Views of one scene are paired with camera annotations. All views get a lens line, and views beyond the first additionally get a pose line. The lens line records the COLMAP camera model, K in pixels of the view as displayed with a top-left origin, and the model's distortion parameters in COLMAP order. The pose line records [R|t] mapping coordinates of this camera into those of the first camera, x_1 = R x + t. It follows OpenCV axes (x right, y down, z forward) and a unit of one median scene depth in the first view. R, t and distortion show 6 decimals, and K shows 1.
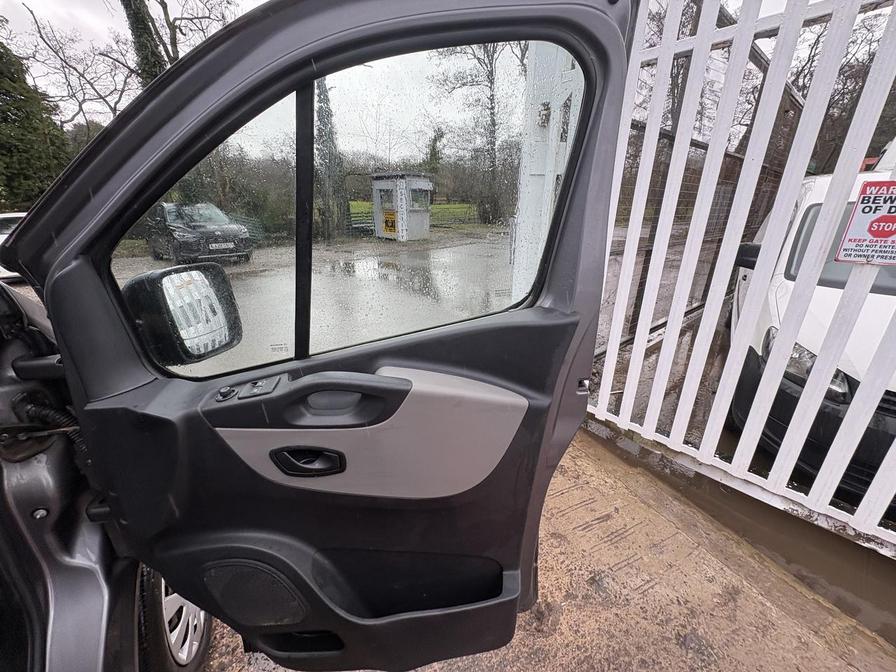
lens RADIAL K [[357.3, 0, 447.7], [0, 357.3, 334.9], [0, 0, 1]] dist [-0.002926, 0.000002]
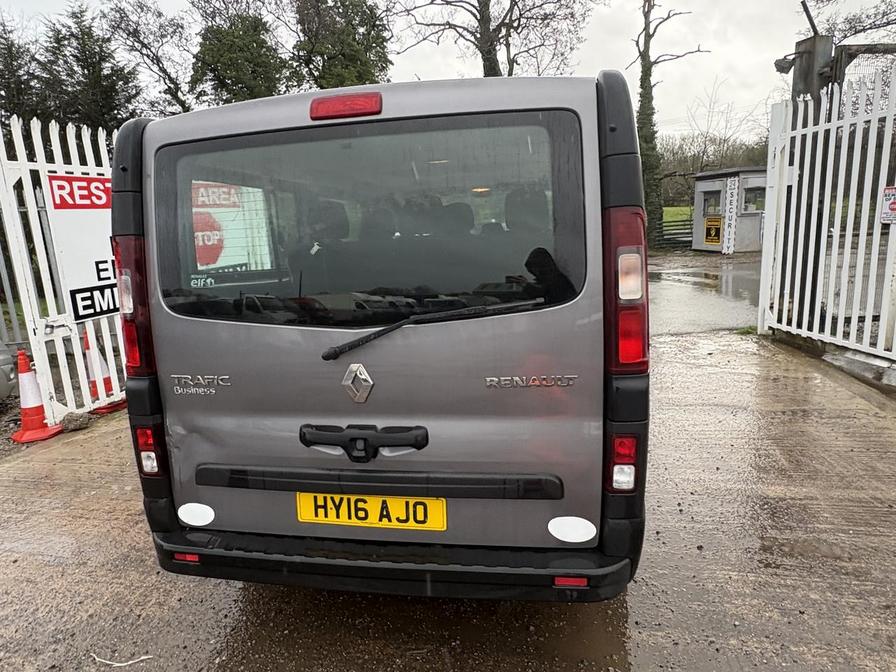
lens RADIAL K [[552.5, 0, 453.6], [0, 552.5, 333.4], [0, 0, 1]] dist [0.003743, -0.002623]
pose [[0.814006, 0.069837, -0.576642, 0.092109], [-0.148029, 0.984908, -0.089681, 0.102906], [0.561677, 0.158361, 0.812060, -0.277866]]
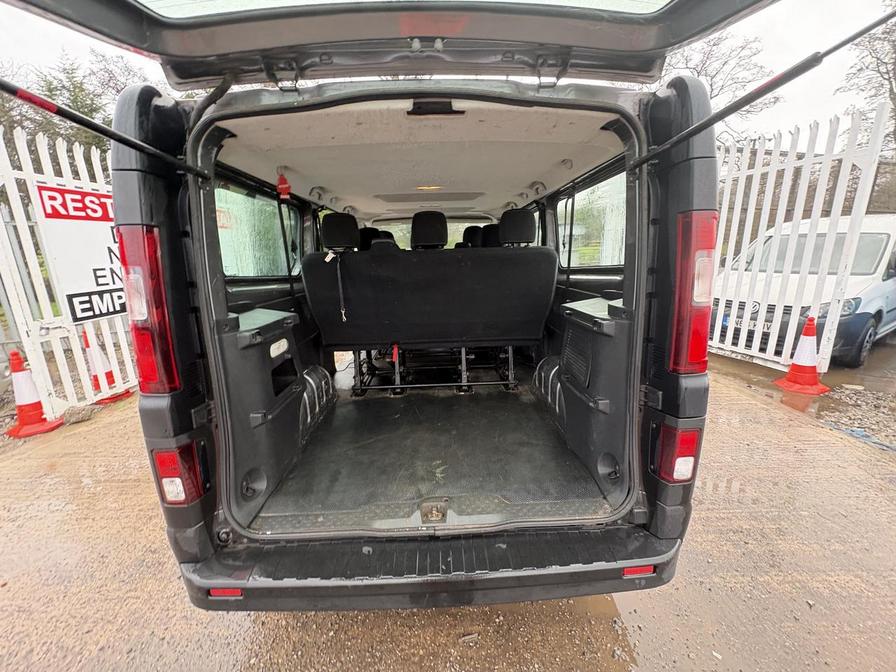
lens RADIAL K [[357.1, 0, 452.1], [0, 357.1, 334.1], [0, 0, 1]] dist [-0.005572, 0.000985]
pose [[0.918111, 0.068875, -0.390292, 0.038774], [-0.113172, 0.989341, -0.091632, 0.100130], [0.379820, 0.128298, 0.916120, -0.256640]]
